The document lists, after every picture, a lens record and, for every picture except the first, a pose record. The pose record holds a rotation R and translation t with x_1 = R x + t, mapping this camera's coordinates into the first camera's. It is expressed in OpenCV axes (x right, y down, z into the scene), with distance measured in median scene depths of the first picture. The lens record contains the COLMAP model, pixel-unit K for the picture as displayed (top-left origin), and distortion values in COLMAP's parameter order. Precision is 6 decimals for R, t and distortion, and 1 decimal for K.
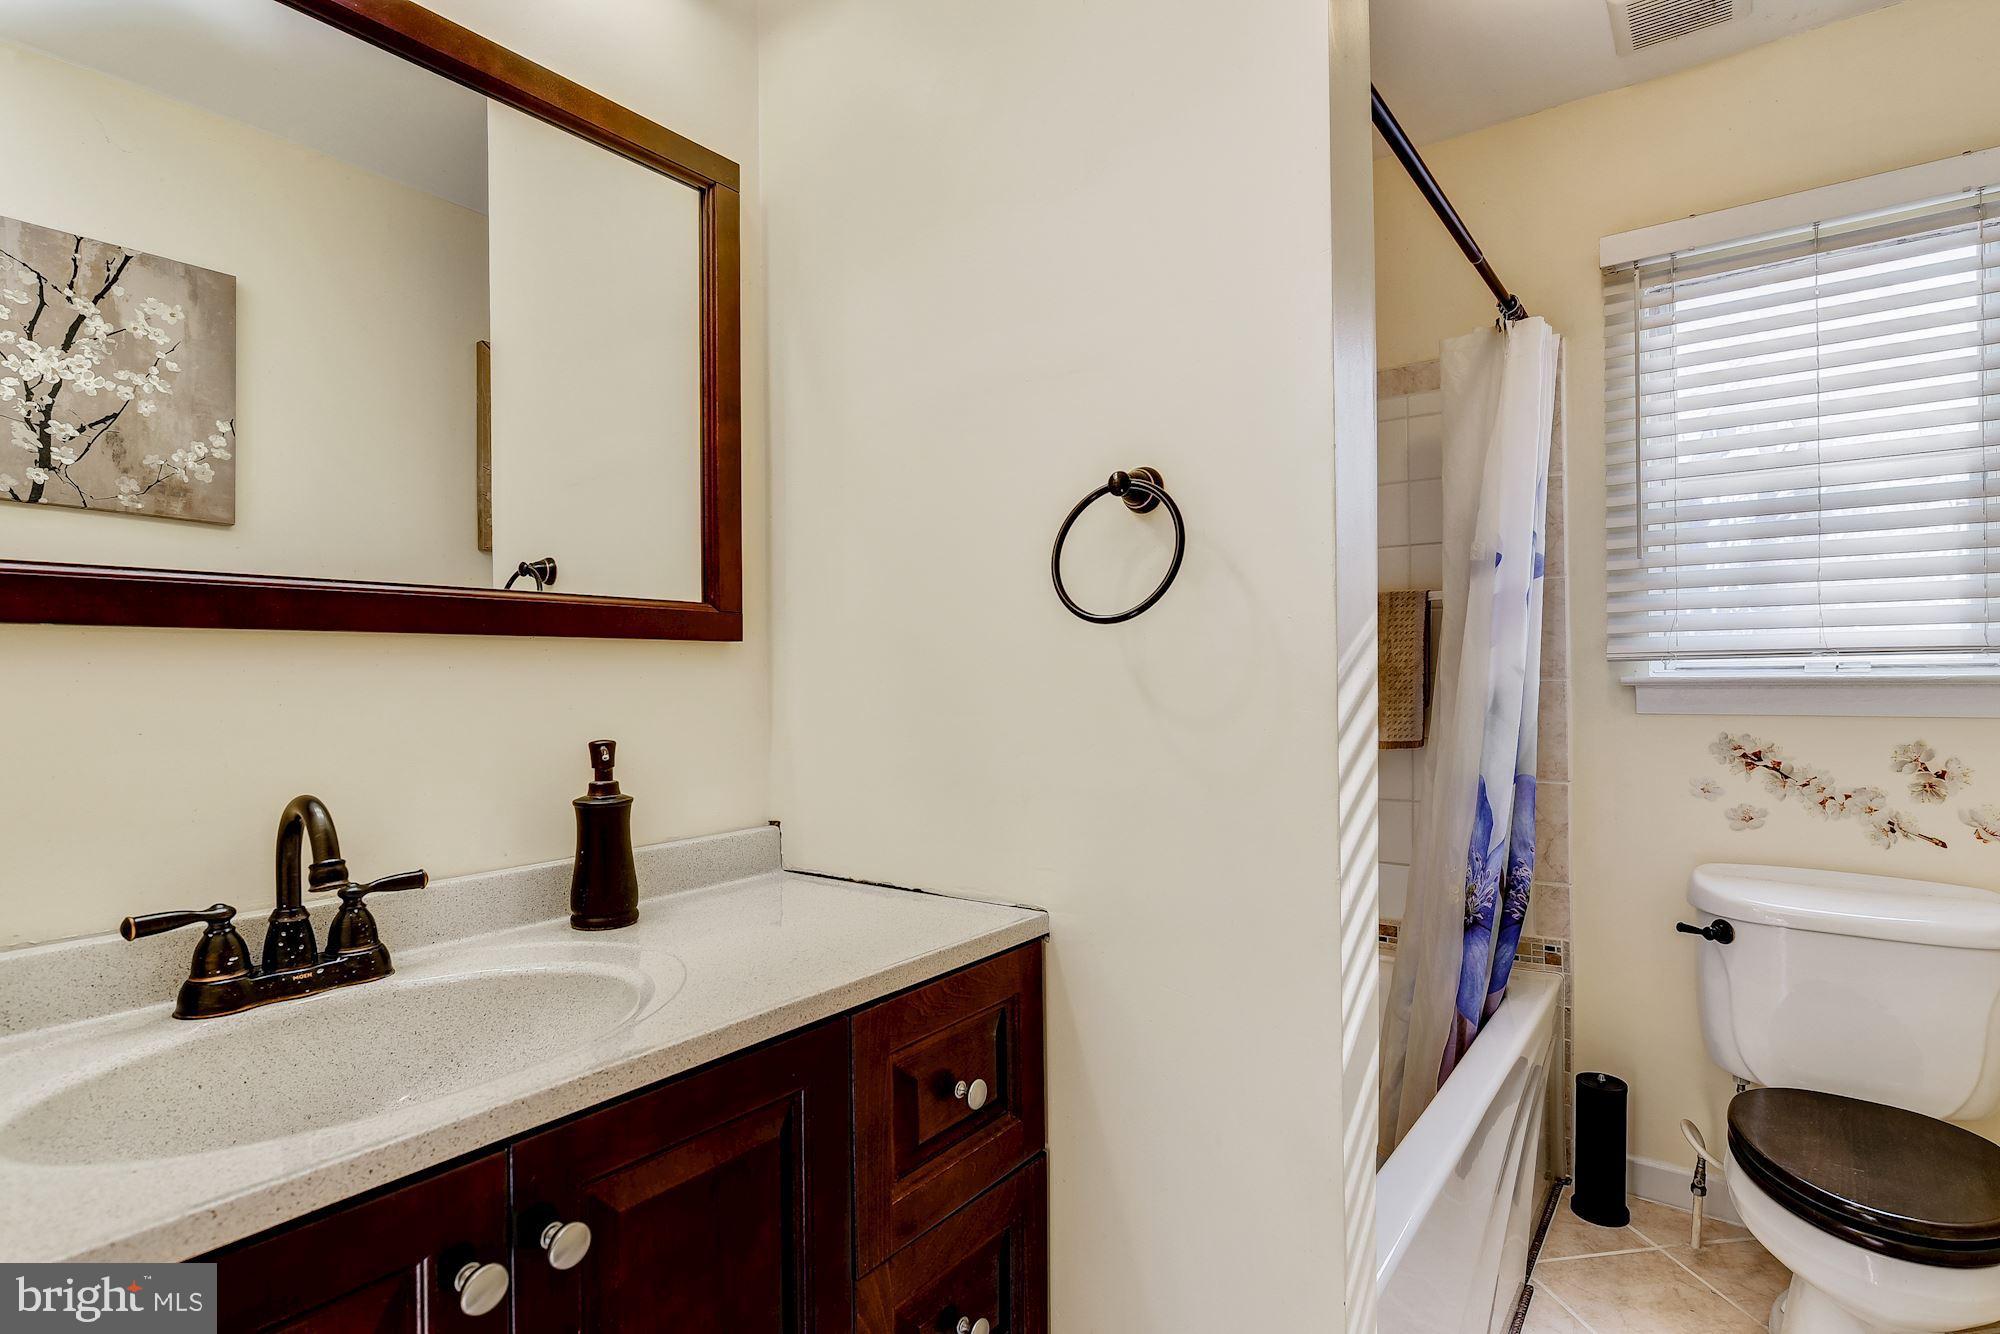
lens RADIAL K [[1005.2, 0, 999.6], [0, 1005.2, 668.4], [0, 0, 1]] dist [-0.009867, 0.004047]
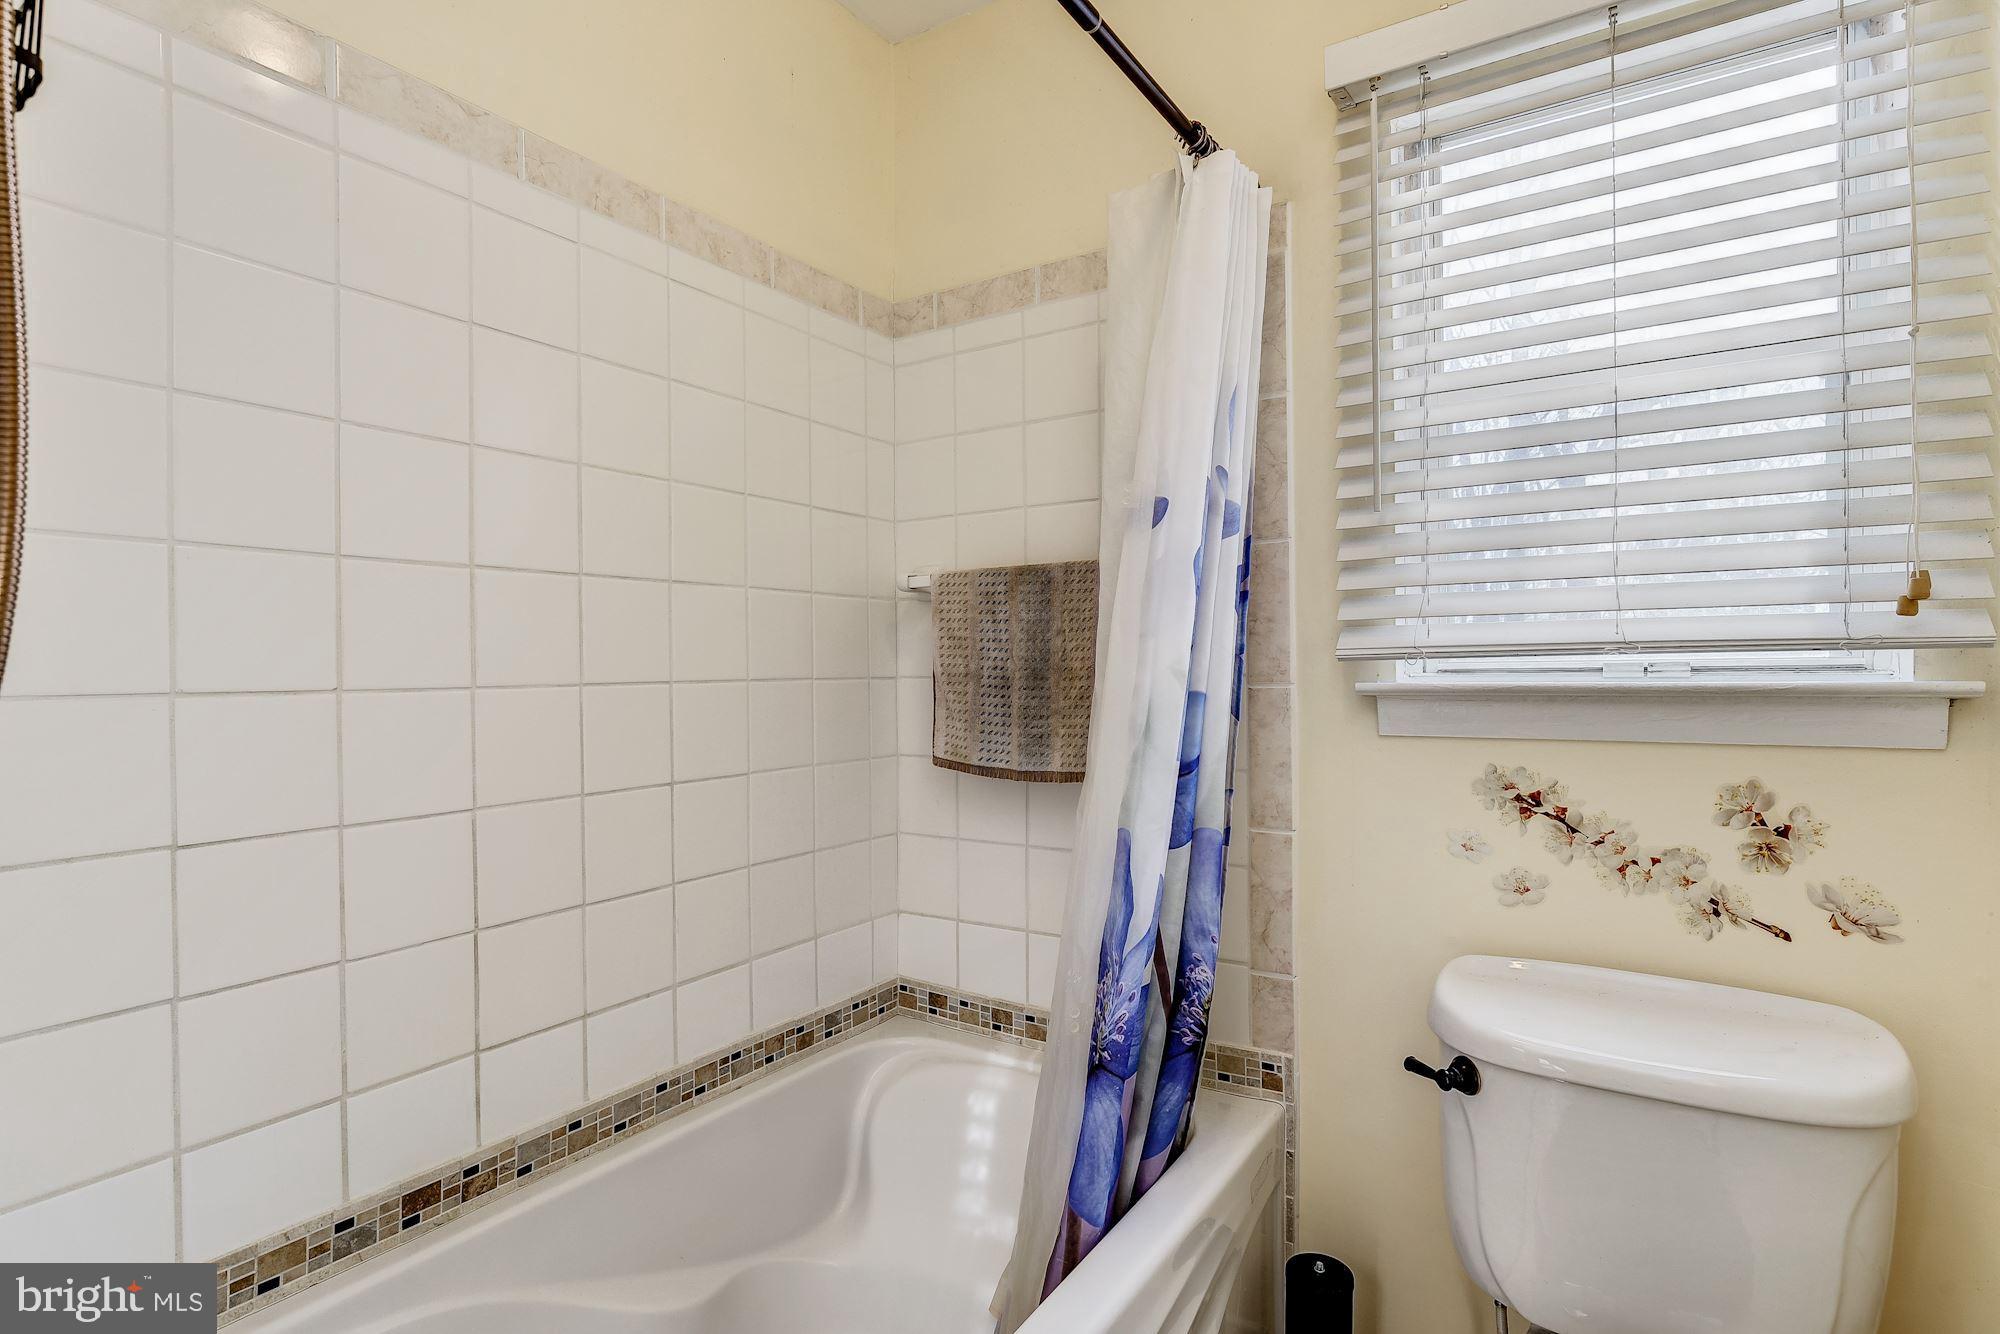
lens RADIAL K [[1005.2, 0, 1000.6], [0, 1005.2, 671.6], [0, 0, 1]] dist [-0.009867, 0.004047]
pose [[0.997521, 0.001799, 0.070352, 0.345736], [-0.002089, 0.999990, 0.004058, -0.001846], [-0.070344, -0.004195, 0.997514, 0.343431]]
